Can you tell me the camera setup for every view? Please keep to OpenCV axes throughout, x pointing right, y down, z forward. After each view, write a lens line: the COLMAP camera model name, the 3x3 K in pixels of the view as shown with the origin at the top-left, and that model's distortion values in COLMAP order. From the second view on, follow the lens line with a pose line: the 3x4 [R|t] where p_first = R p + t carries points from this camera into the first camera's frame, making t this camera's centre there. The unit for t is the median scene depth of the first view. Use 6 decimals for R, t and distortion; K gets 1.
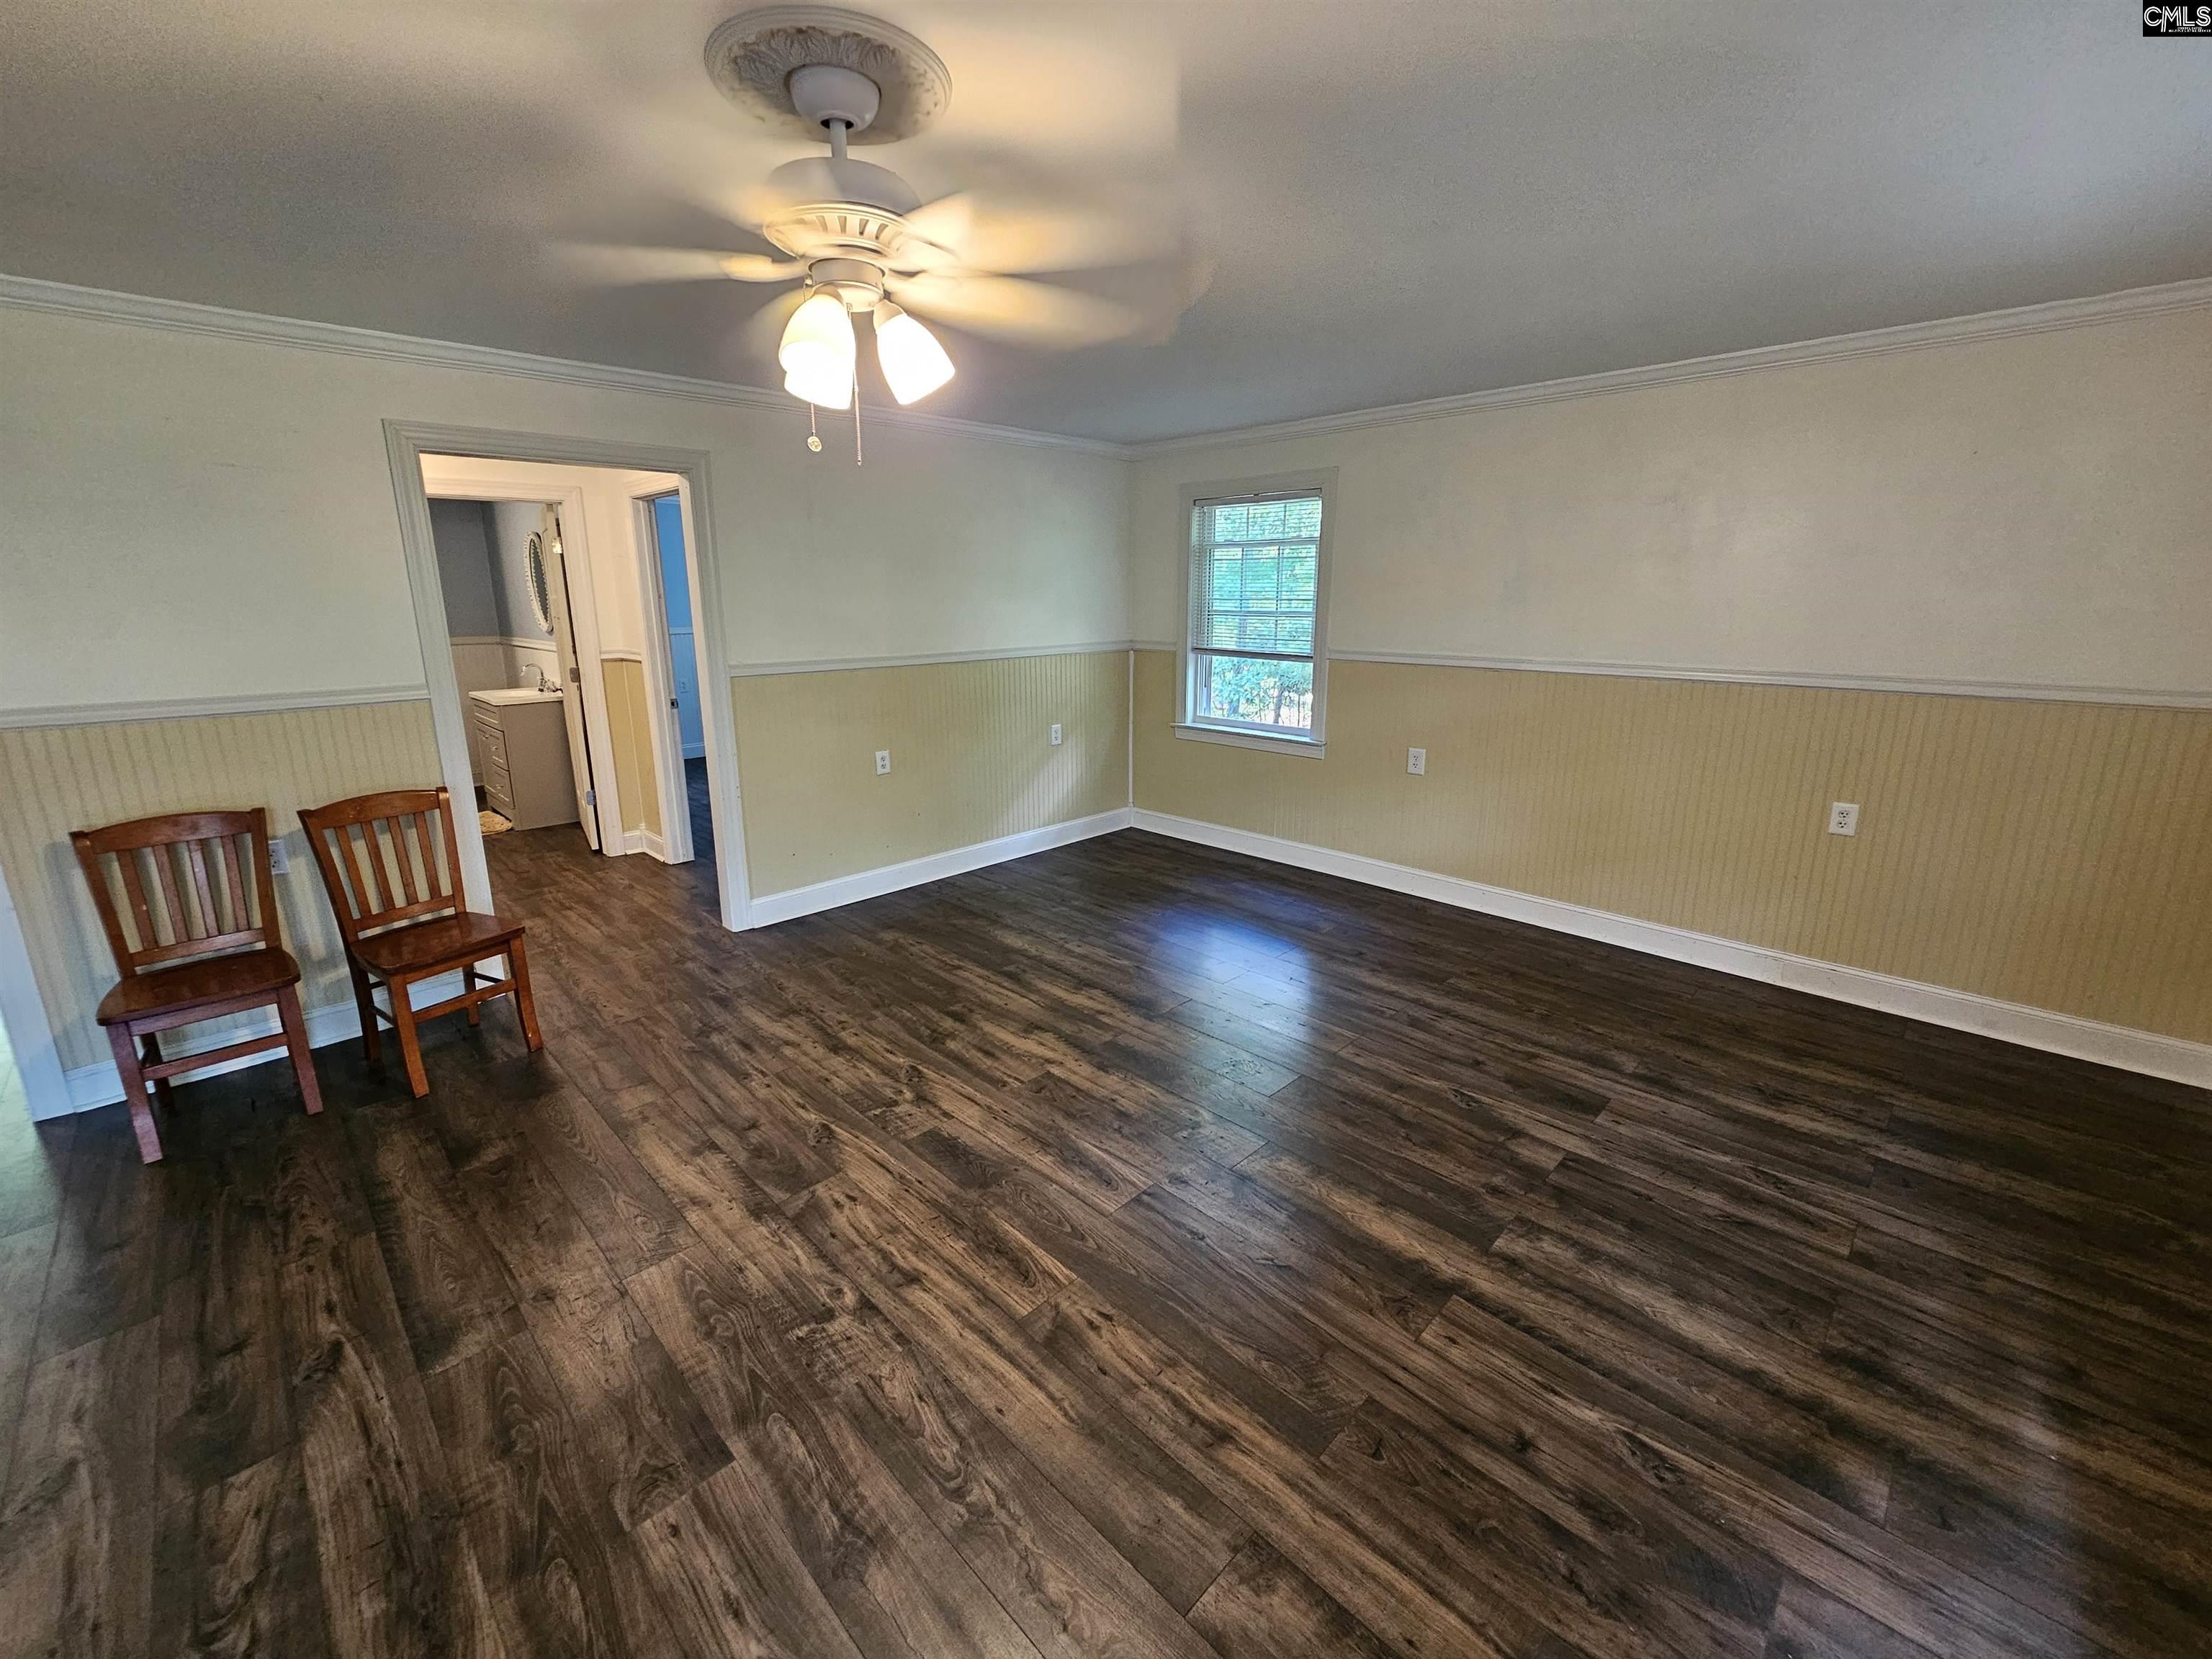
lens RADIAL K [[901.7, 0, 1098.0], [0, 901.7, 799.5], [0, 0, 1]] dist [-0.001181, -0.000236]
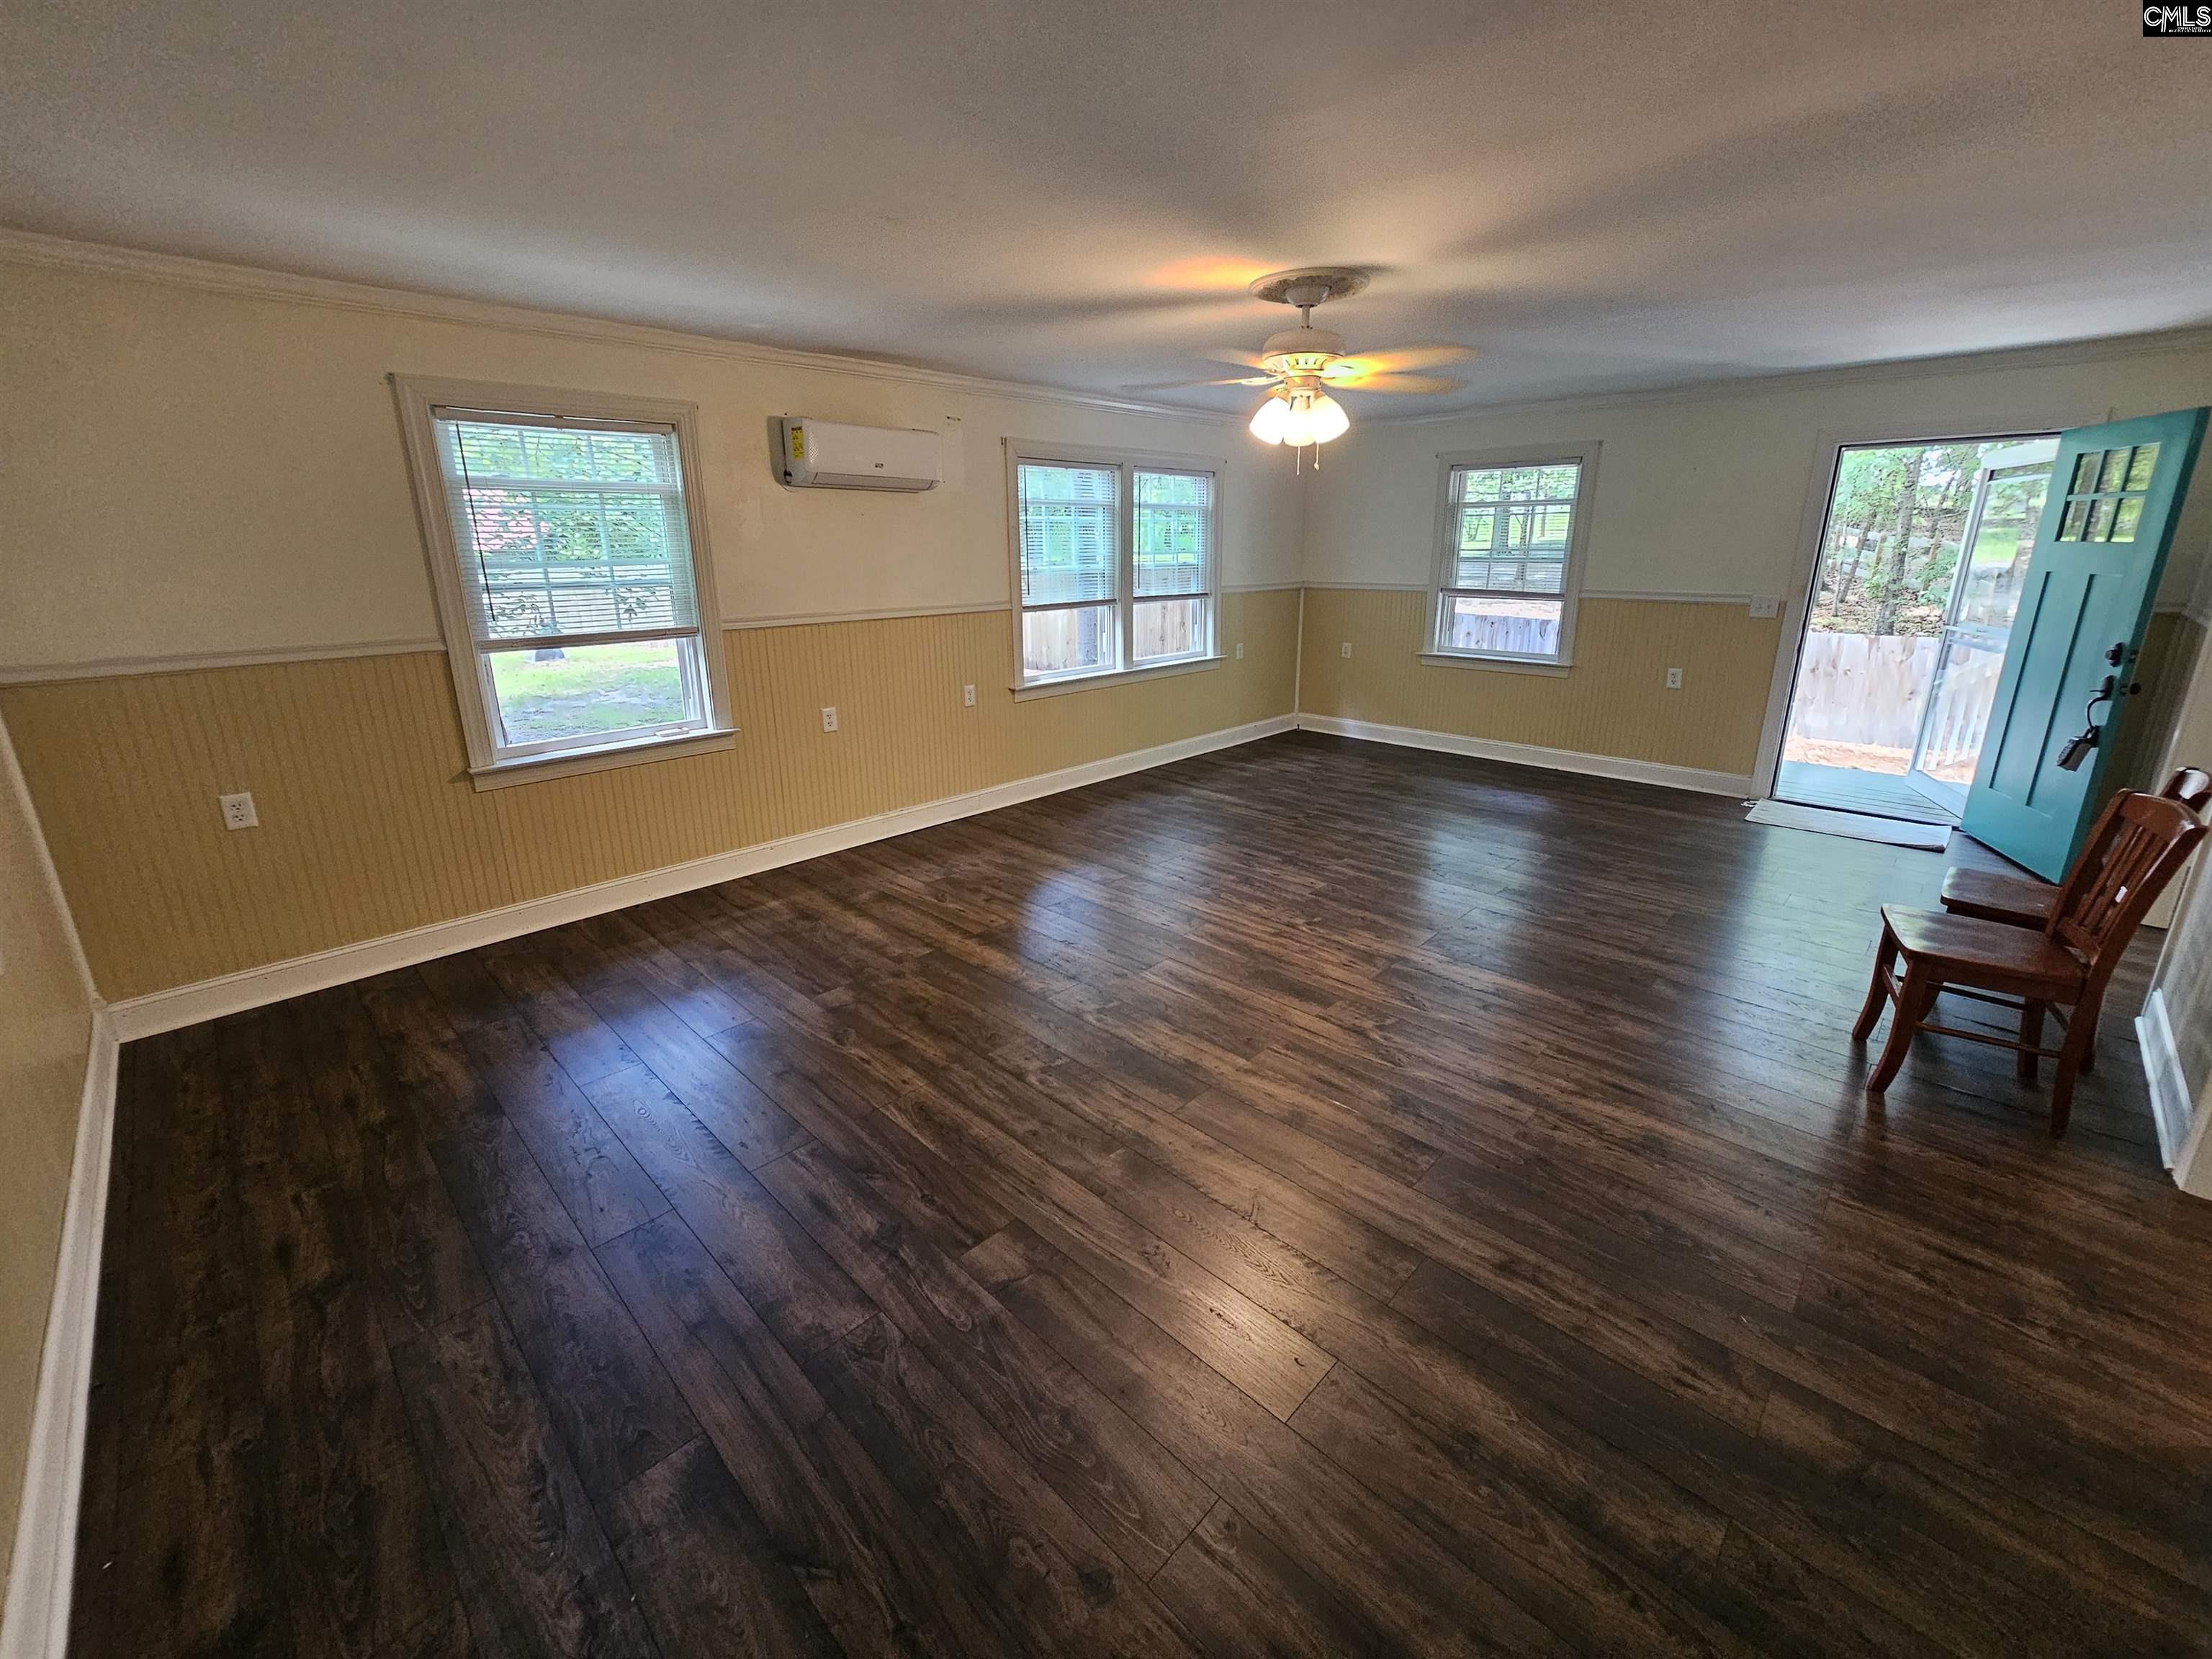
lens RADIAL K [[903.1, 0, 1094.6], [0, 903.1, 799.2], [0, 0, 1]] dist [-0.001867, -0.000256]
pose [[-0.999890, 0.014842, 0.000833, 0.113010], [0.013380, 0.874159, 0.485455, -0.445996], [0.006477, 0.485412, -0.874261, 1.902619]]
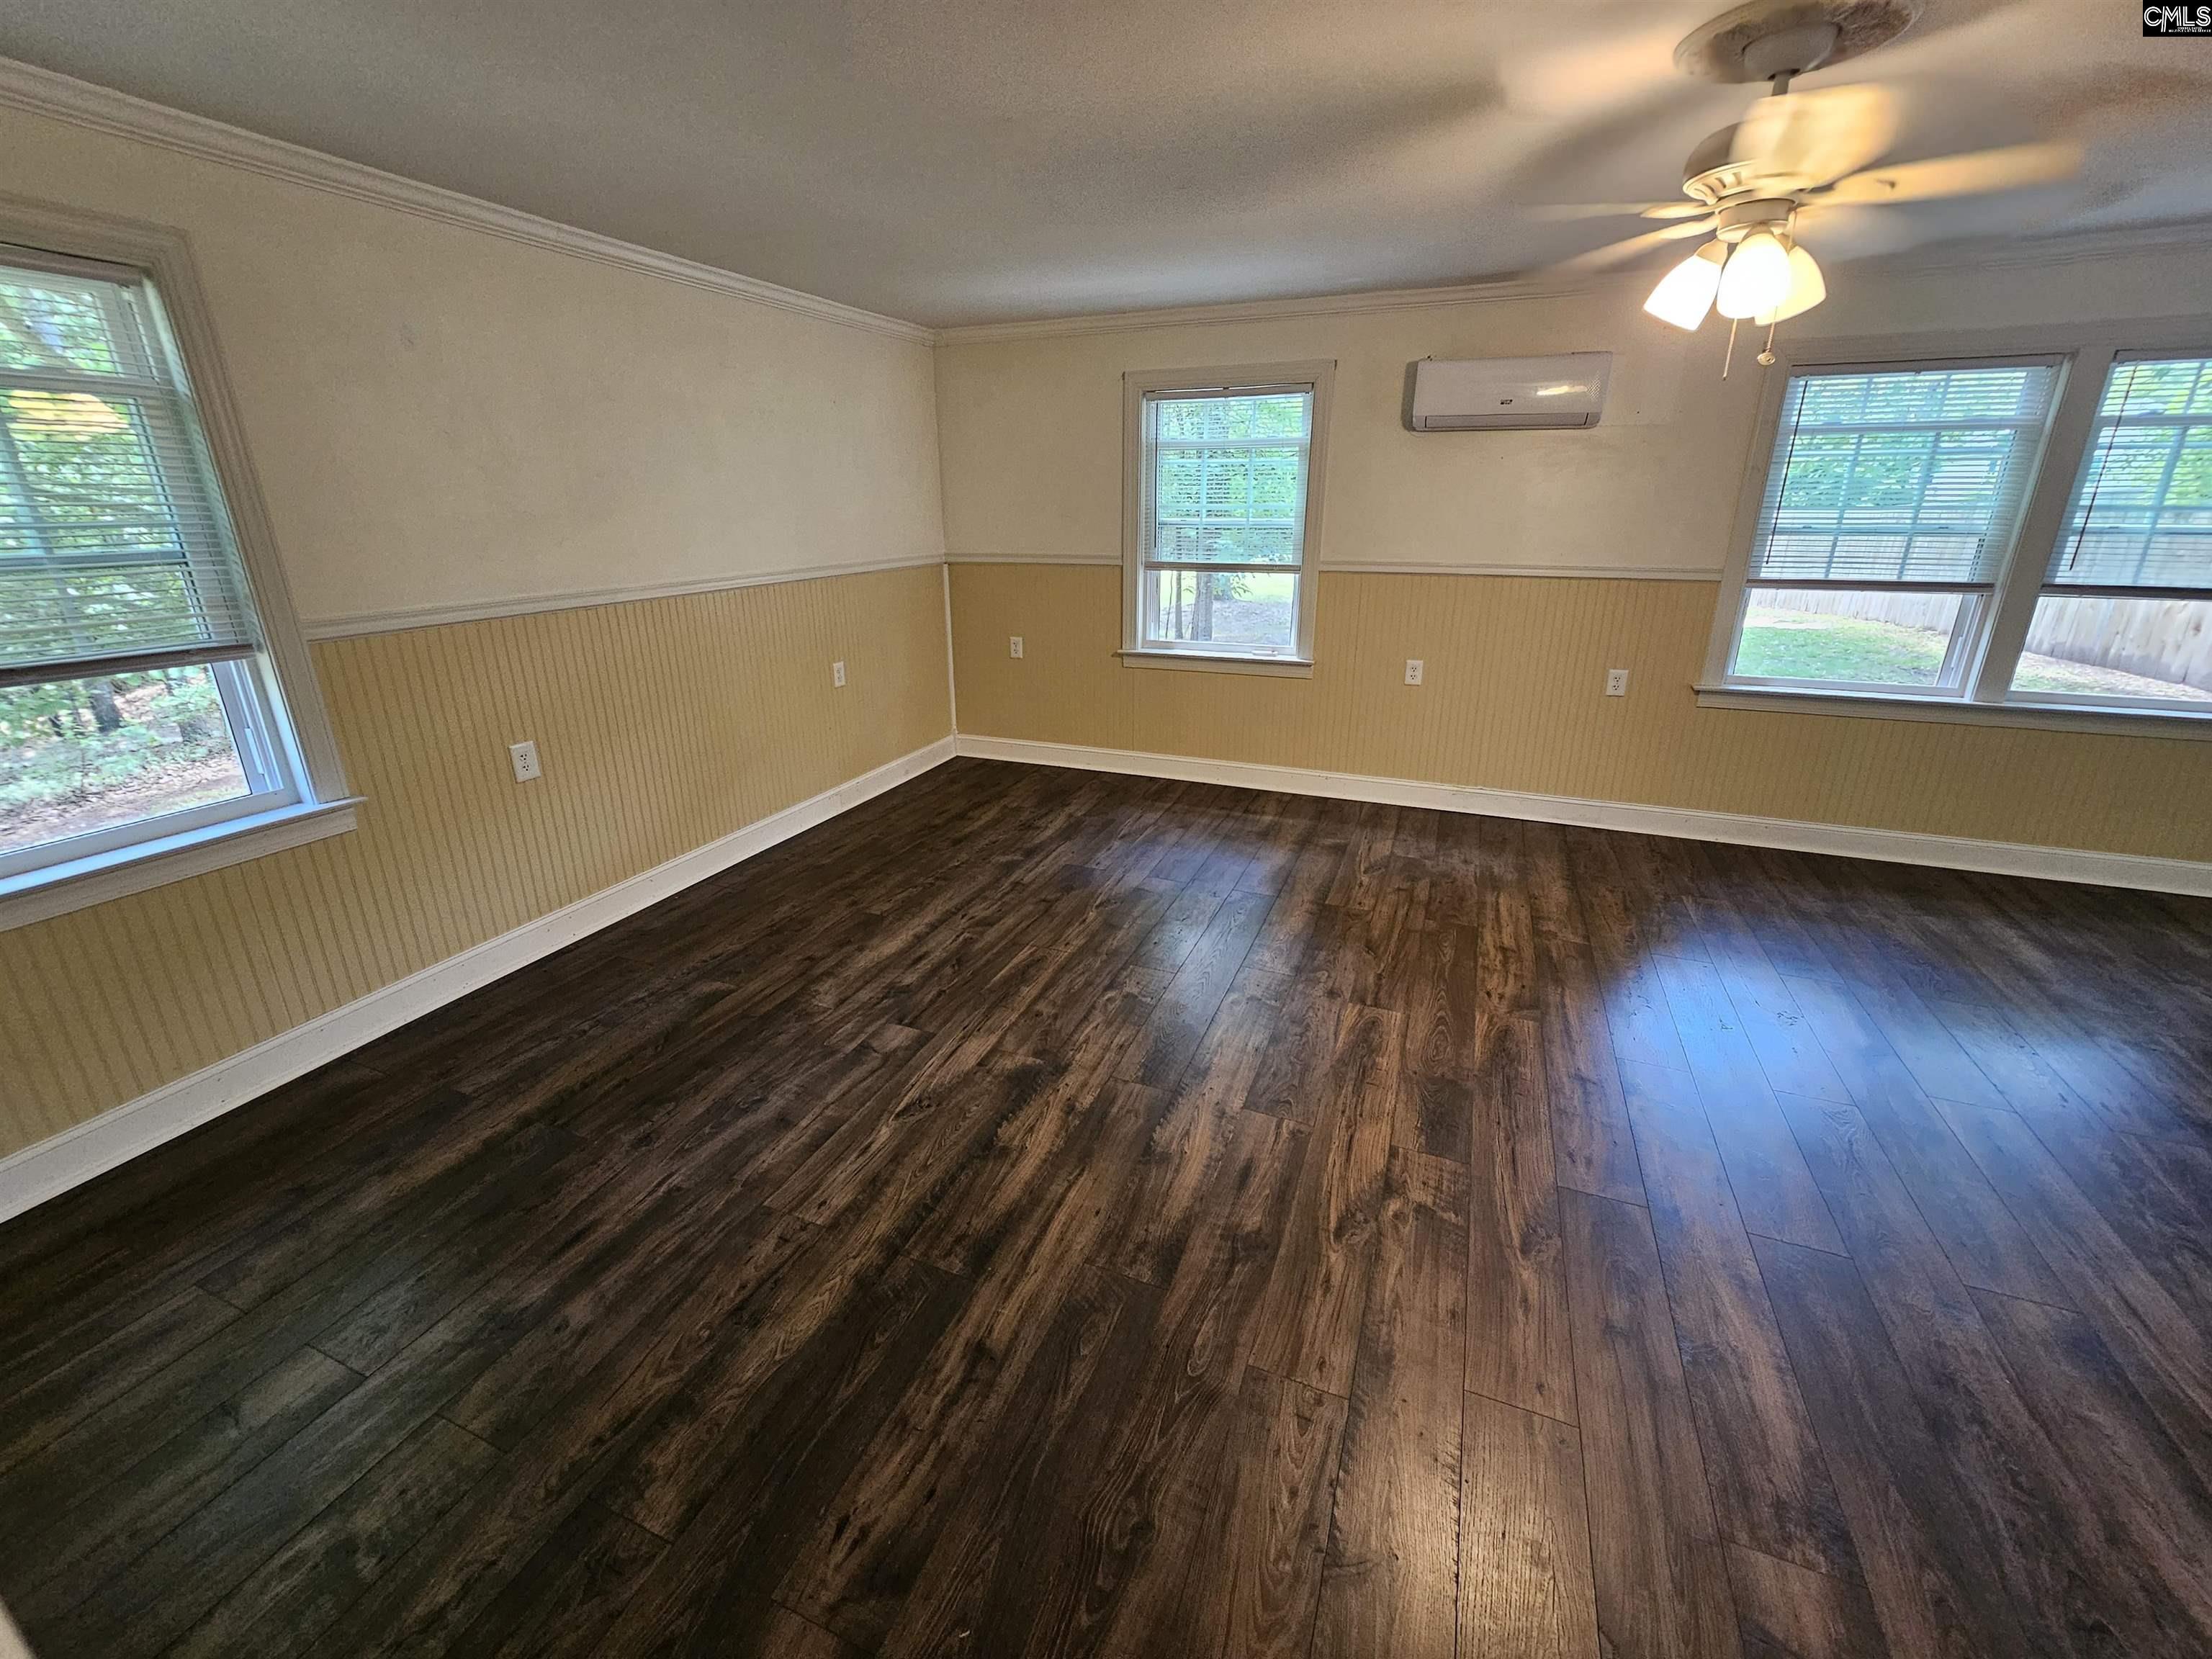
lens RADIAL K [[903.1, 0, 1094.6], [0, 903.1, 799.2], [0, 0, 1]] dist [-0.001867, -0.000256]
pose [[-0.383411, -0.287356, 0.877737, -0.711953], [0.217289, 0.895624, 0.388127, -0.322508], [-0.897653, 0.339535, -0.280953, 1.408667]]
